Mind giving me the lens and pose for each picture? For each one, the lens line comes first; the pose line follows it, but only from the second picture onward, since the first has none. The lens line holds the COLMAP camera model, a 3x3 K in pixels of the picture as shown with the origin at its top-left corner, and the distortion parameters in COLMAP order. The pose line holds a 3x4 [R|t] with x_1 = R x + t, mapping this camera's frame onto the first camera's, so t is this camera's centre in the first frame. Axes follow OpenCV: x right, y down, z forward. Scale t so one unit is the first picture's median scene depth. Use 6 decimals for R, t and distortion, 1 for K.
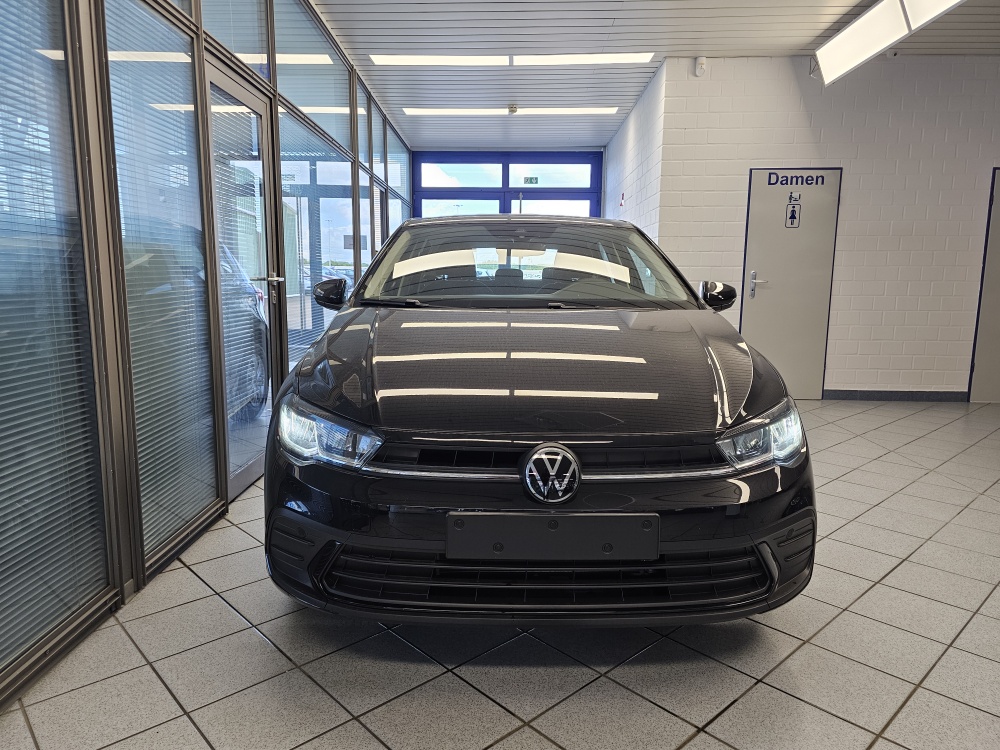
lens RADIAL K [[692.5, 0, 500.0], [0, 692.5, 375.0], [0, 0, 1]] dist [0.062642, -0.065926]
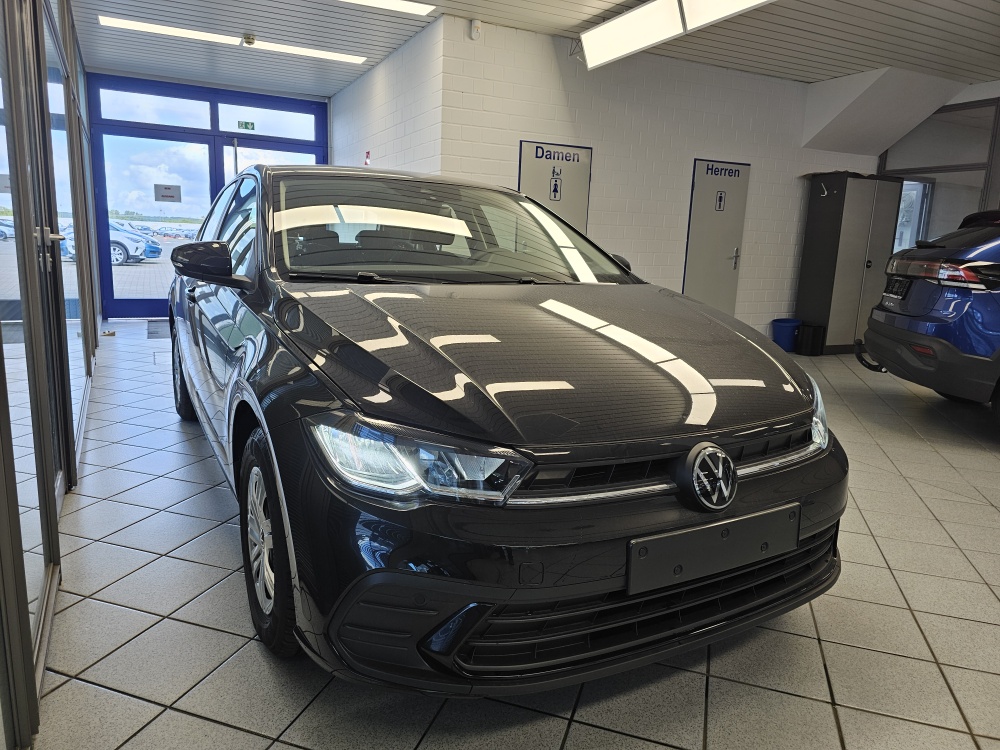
lens RADIAL K [[682.9, 0, 503.4], [0, 682.9, 370.5], [0, 0, 1]] dist [0.055390, -0.061111]
pose [[0.874804, -0.064200, 0.480204, -0.175186], [0.039605, 0.997340, 0.061189, -0.017787], [-0.482855, -0.034510, 0.875020, 0.109935]]
